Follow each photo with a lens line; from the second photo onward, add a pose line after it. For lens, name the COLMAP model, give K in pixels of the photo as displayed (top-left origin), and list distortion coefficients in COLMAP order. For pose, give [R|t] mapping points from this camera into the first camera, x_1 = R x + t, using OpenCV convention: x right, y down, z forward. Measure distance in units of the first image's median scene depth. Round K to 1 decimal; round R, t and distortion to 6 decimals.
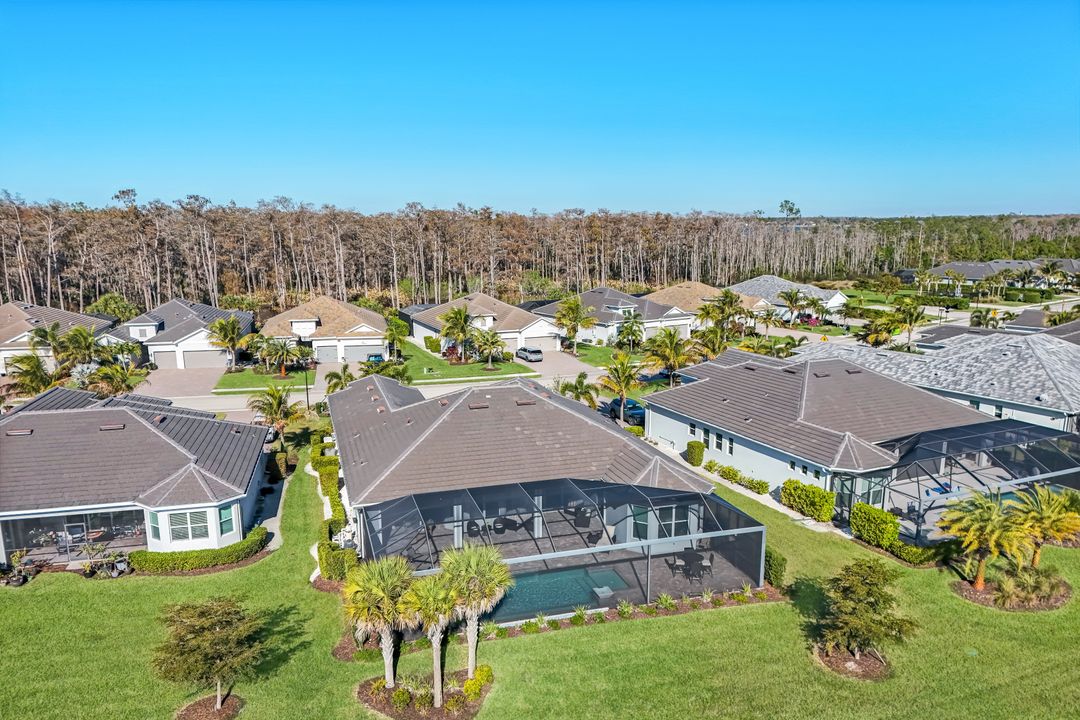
lens RADIAL K [[778.9, 0, 537.5], [0, 778.9, 382.9], [0, 0, 1]] dist [0.064149, -0.057755]
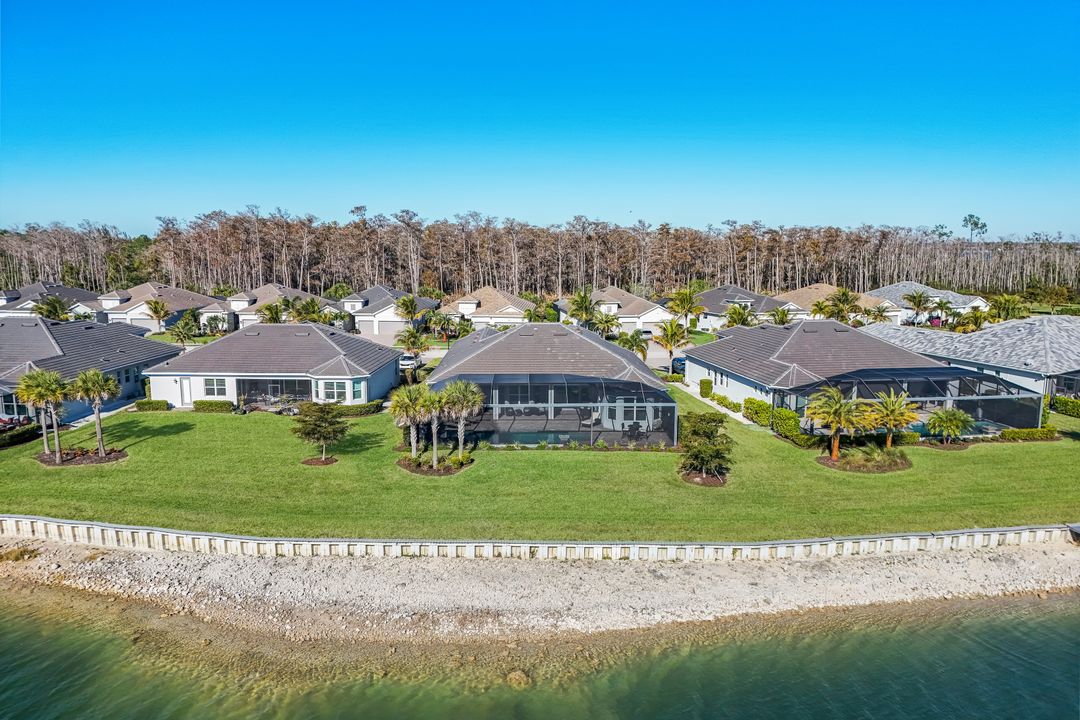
lens RADIAL K [[772.9, 0, 539.1], [0, 772.9, 332.5], [0, 0, 1]] dist [0.065015, -0.052996]
pose [[0.962506, 0.034947, -0.268999, 0.165561], [-0.059425, 0.994743, -0.083396, 0.072464], [0.264670, 0.096254, 0.959523, -0.186091]]
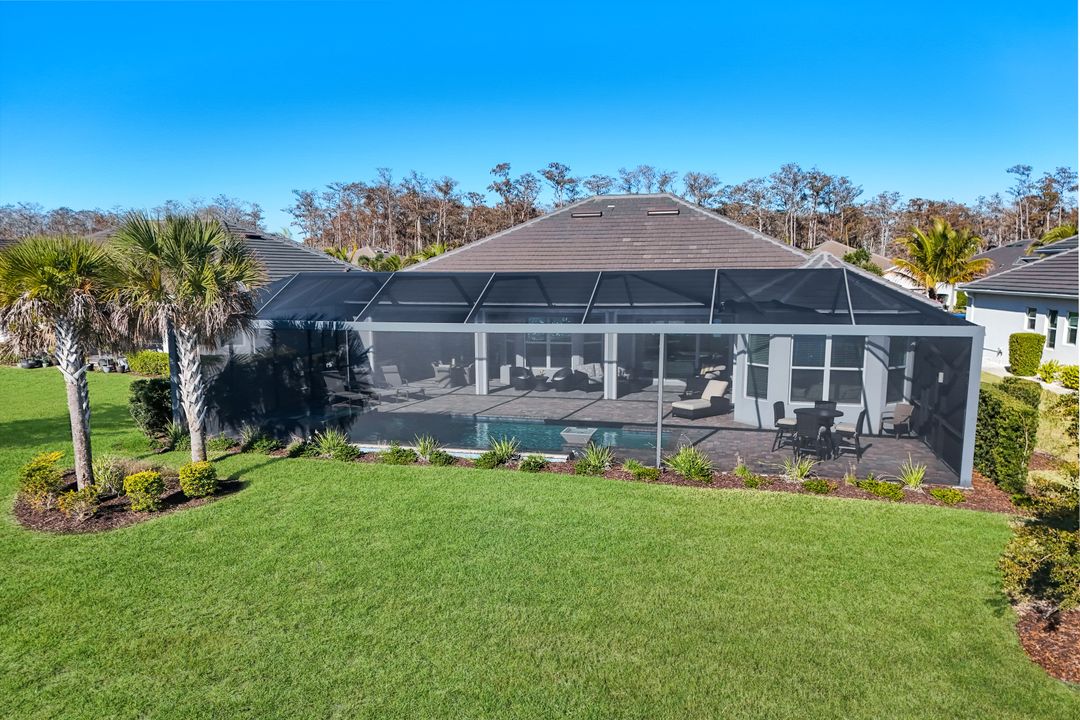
lens RADIAL K [[778.9, 0, 537.5], [0, 778.9, 382.9], [0, 0, 1]] dist [0.064149, -0.057755]
pose [[0.851570, 0.073151, -0.519113, 0.119238], [-0.100111, 0.994685, -0.024060, 0.093976], [0.514594, 0.072458, 0.854367, 0.210556]]
